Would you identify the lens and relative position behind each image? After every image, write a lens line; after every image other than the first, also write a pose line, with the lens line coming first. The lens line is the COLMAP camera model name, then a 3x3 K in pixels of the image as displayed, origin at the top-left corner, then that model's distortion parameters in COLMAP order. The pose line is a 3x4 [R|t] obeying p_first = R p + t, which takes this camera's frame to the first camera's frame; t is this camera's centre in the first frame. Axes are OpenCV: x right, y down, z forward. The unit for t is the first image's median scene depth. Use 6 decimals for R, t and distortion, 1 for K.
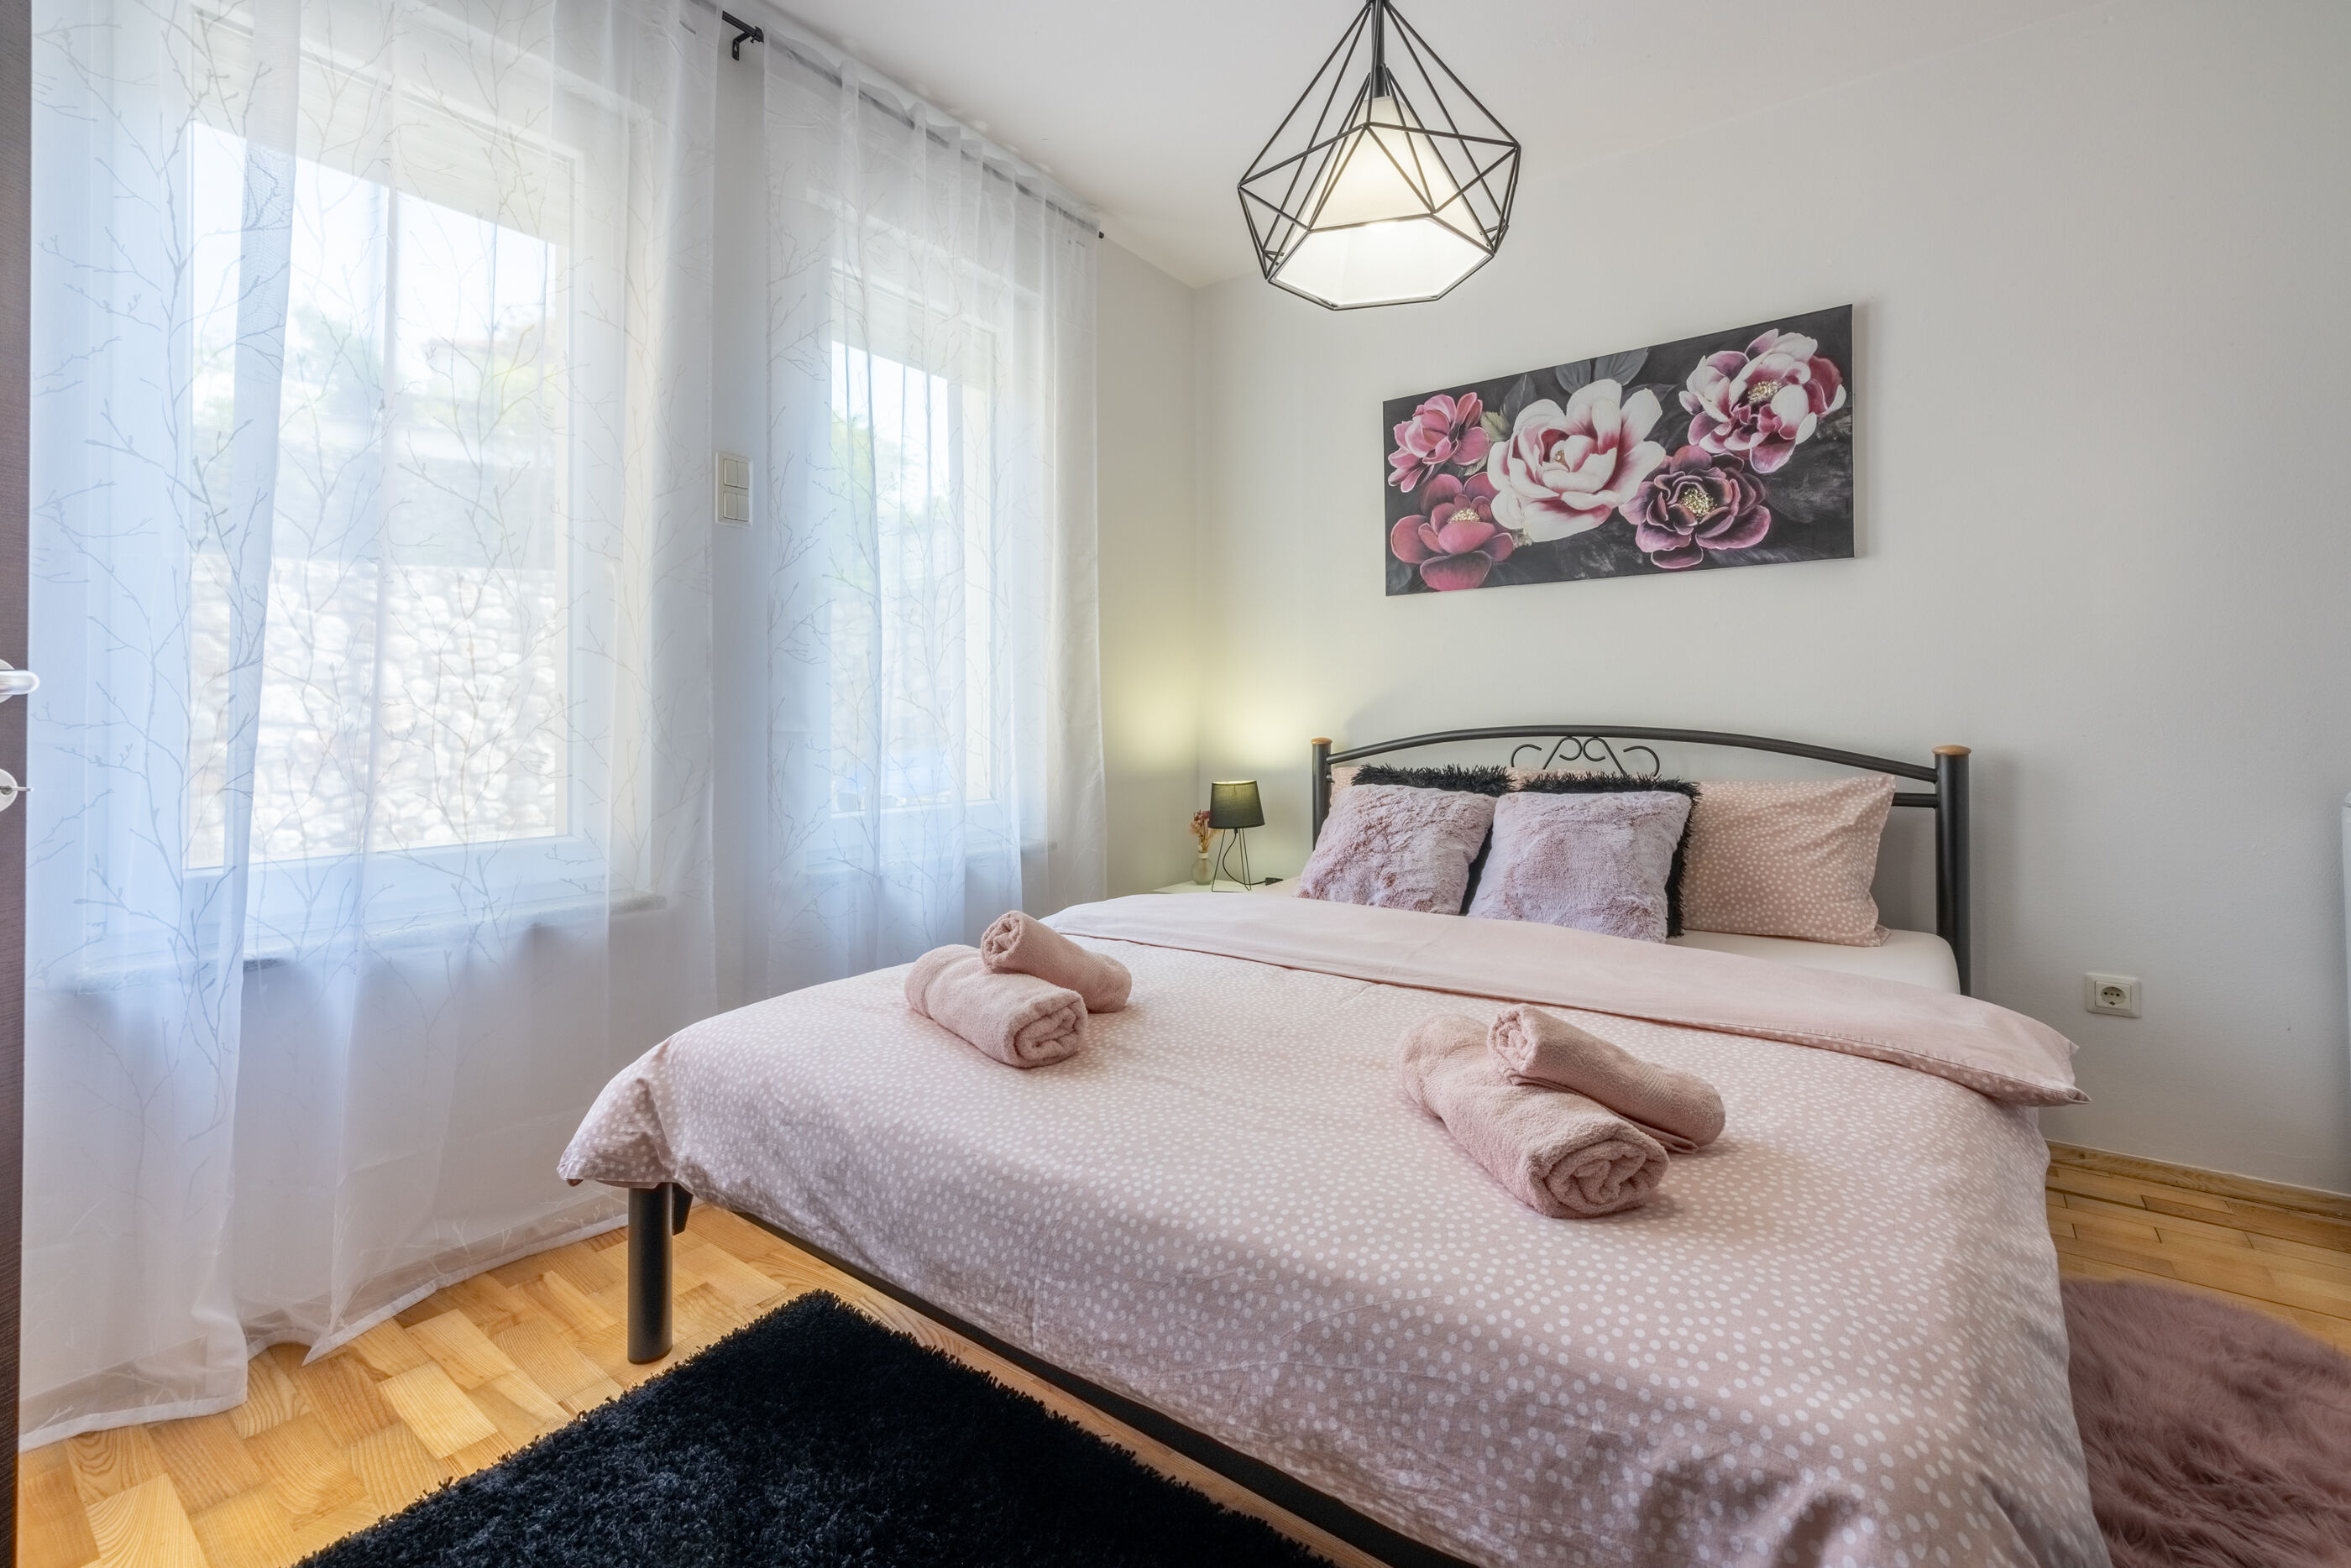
lens RADIAL K [[988.2, 0, 1177.1], [0, 988.2, 709.1], [0, 0, 1]] dist [0.000028, 0.000653]
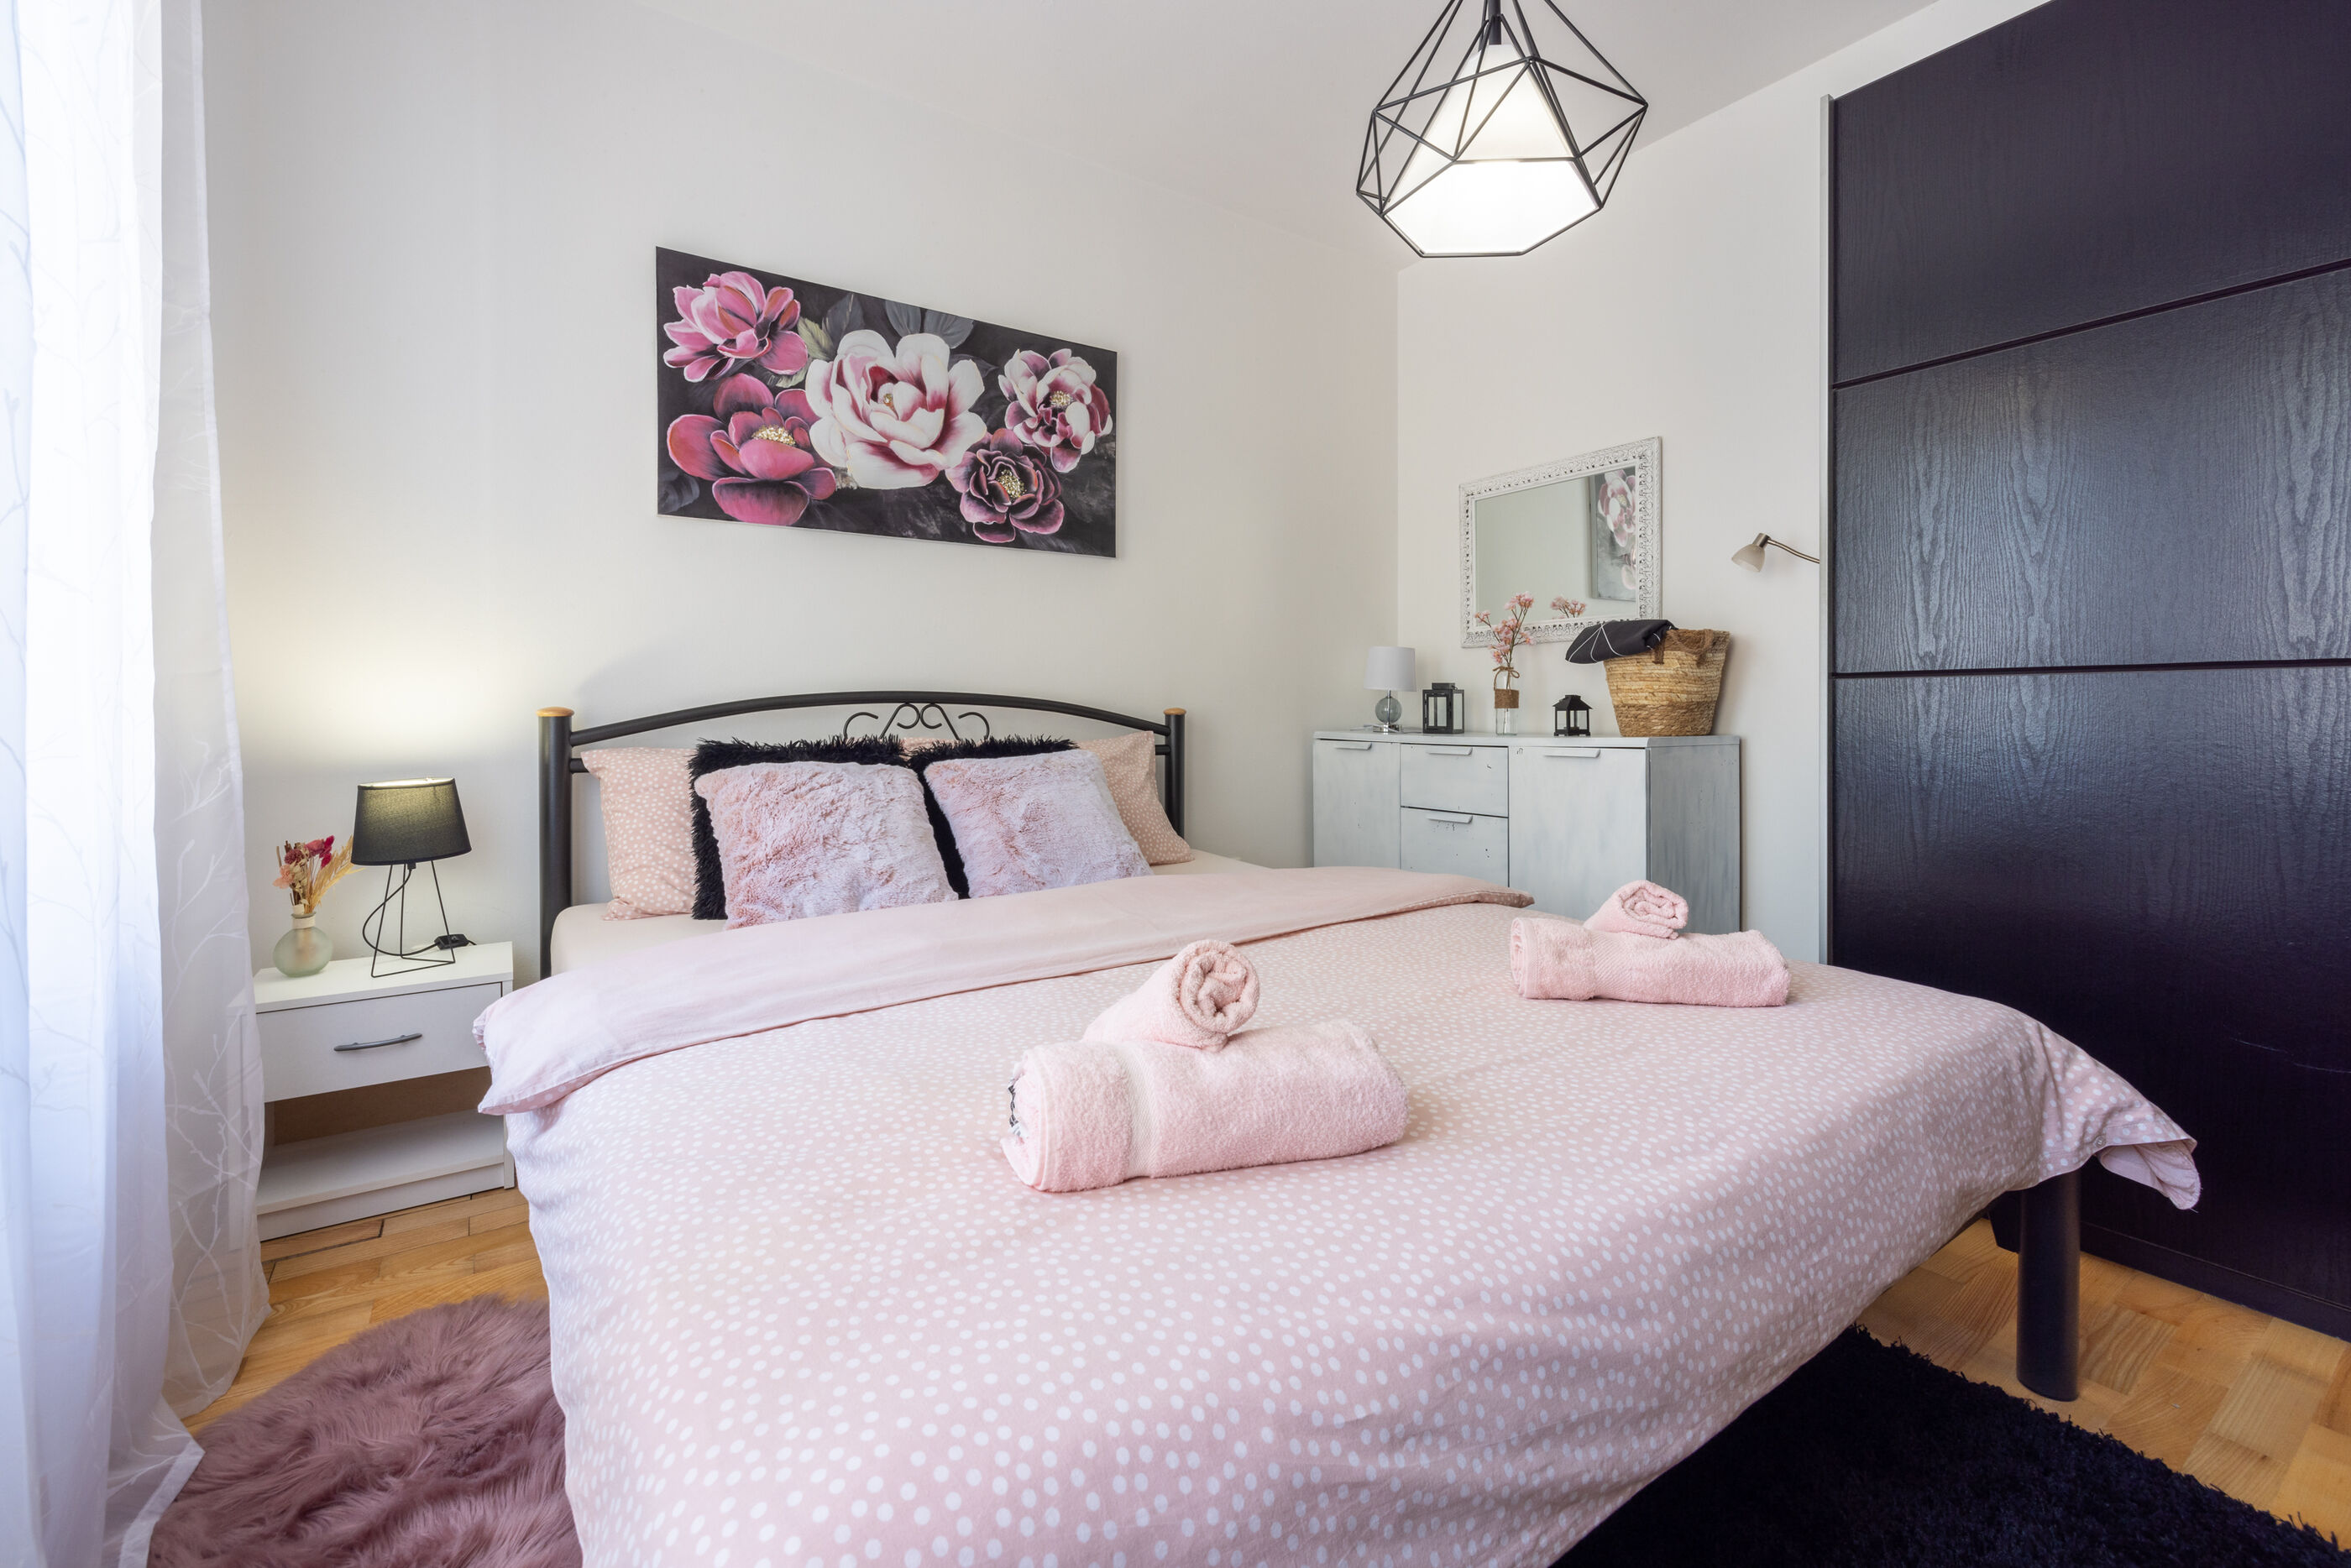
lens RADIAL K [[988.2, 0, 1198.7], [0, 988.2, 720.3], [0, 0, 1]] dist [0.000028, 0.000653]
pose [[0.336205, -0.007036, 0.941763, -0.393918], [-0.006356, 0.999932, 0.009739, 0.033015], [-0.941767, -0.009260, 0.336137, 0.424724]]
